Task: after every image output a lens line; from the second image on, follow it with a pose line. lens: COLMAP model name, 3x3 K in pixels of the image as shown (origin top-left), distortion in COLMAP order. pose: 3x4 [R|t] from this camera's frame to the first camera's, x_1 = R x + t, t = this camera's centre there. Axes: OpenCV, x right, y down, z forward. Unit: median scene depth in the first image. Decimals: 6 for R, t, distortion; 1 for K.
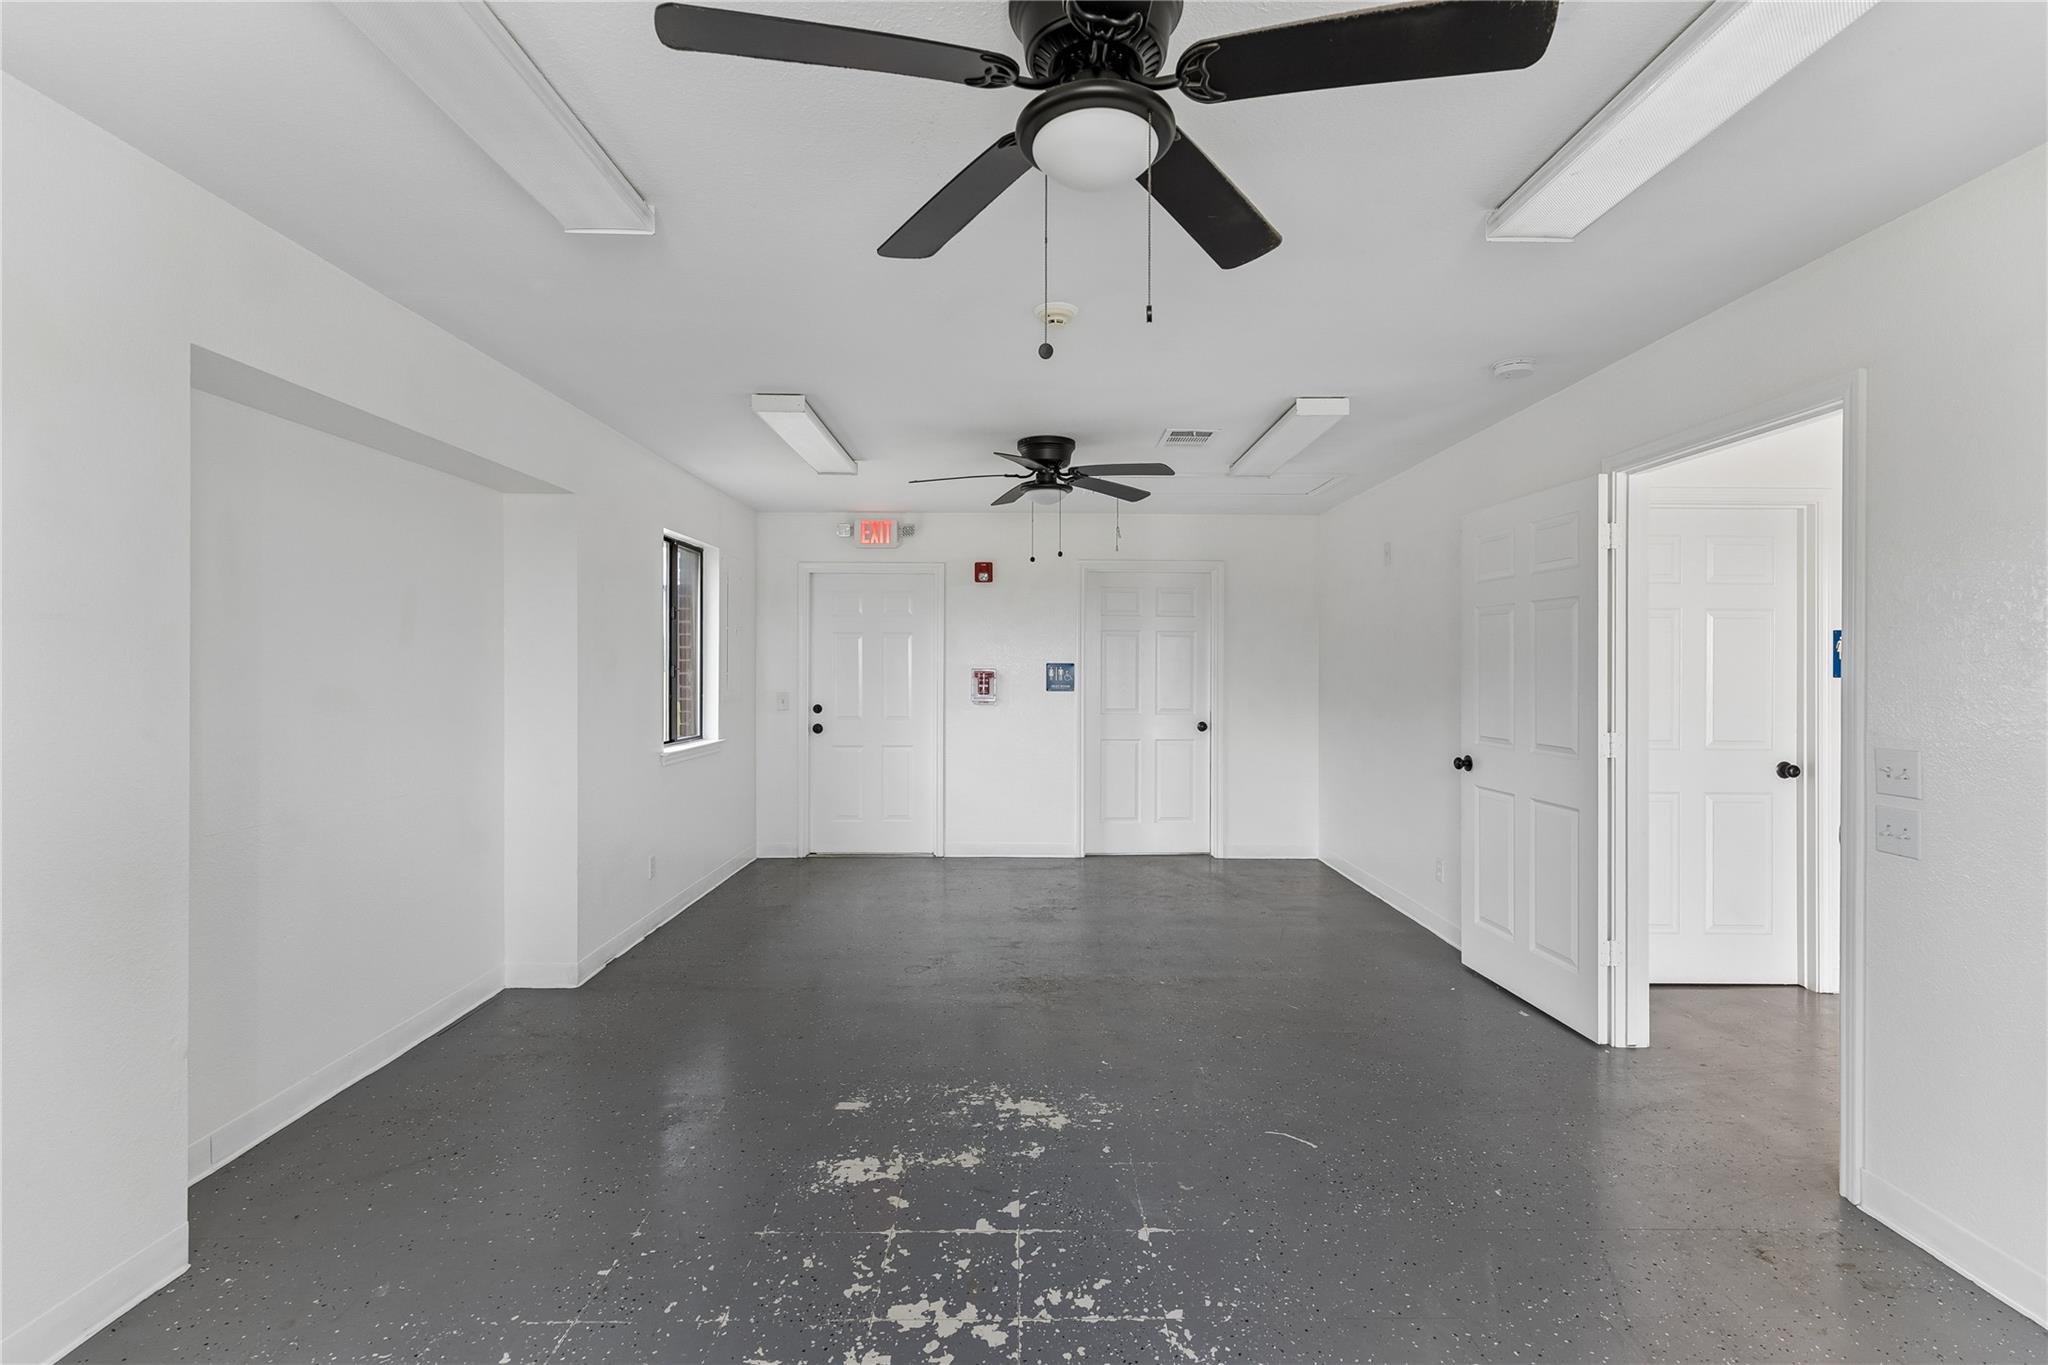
lens RADIAL K [[941.5, 0, 1021.2], [0, 941.5, 659.8], [0, 0, 1]] dist [-0.002647, -0.000668]
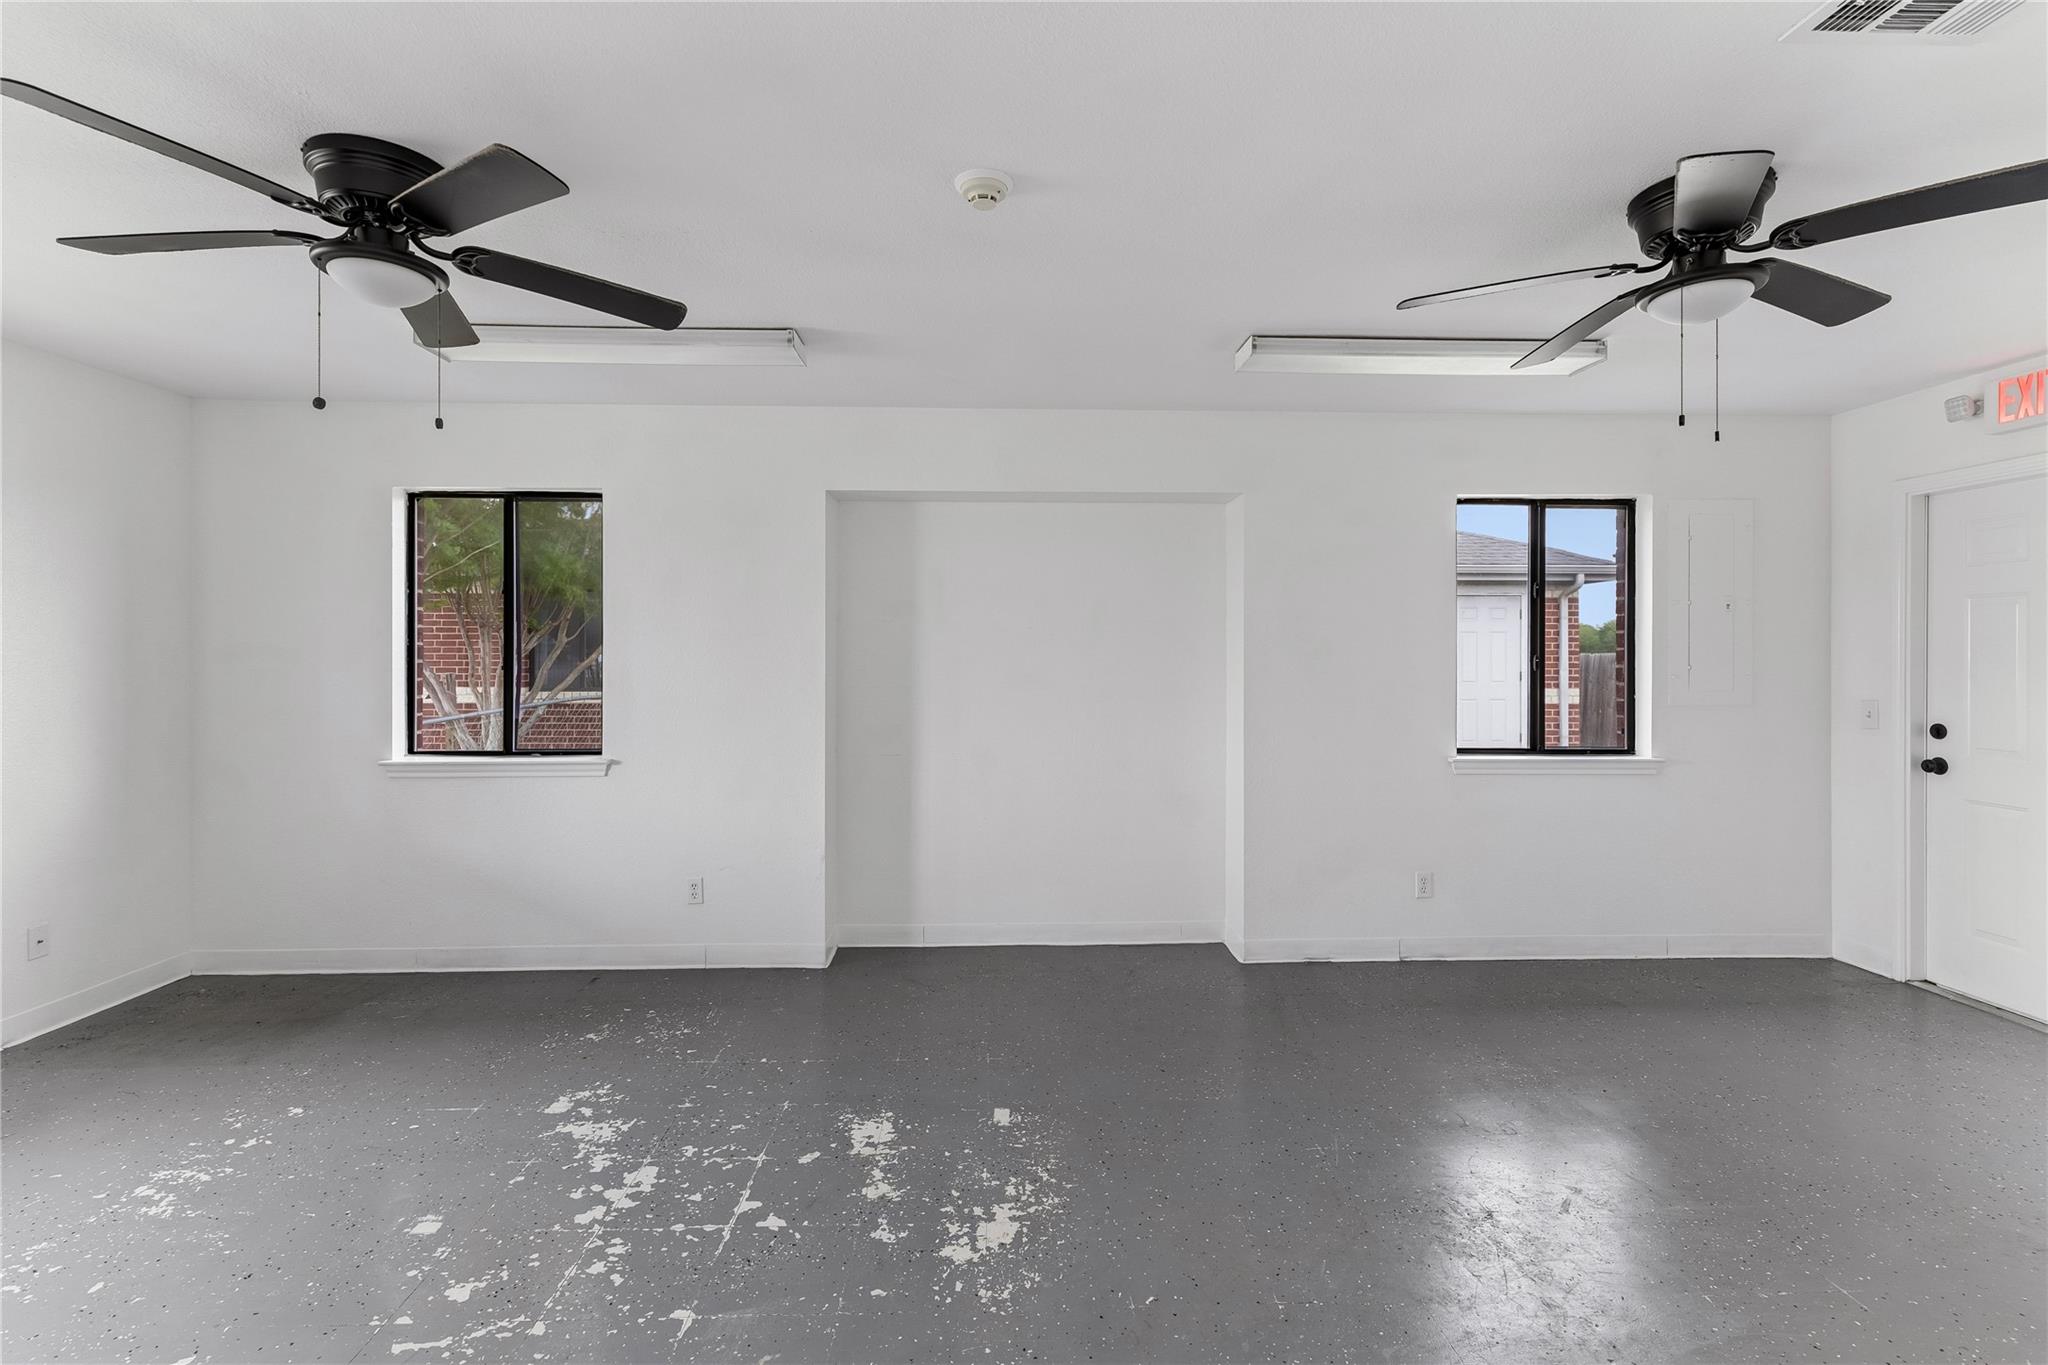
lens RADIAL K [[941.5, 0, 1021.2], [0, 941.5, 659.8], [0, 0, 1]] dist [-0.002647, -0.000668]
pose [[0.031314, 0.003060, -0.999505, 0.860220], [0.003797, 0.999988, 0.003180, 0.013656], [0.999502, -0.003894, 0.031302, 1.114849]]
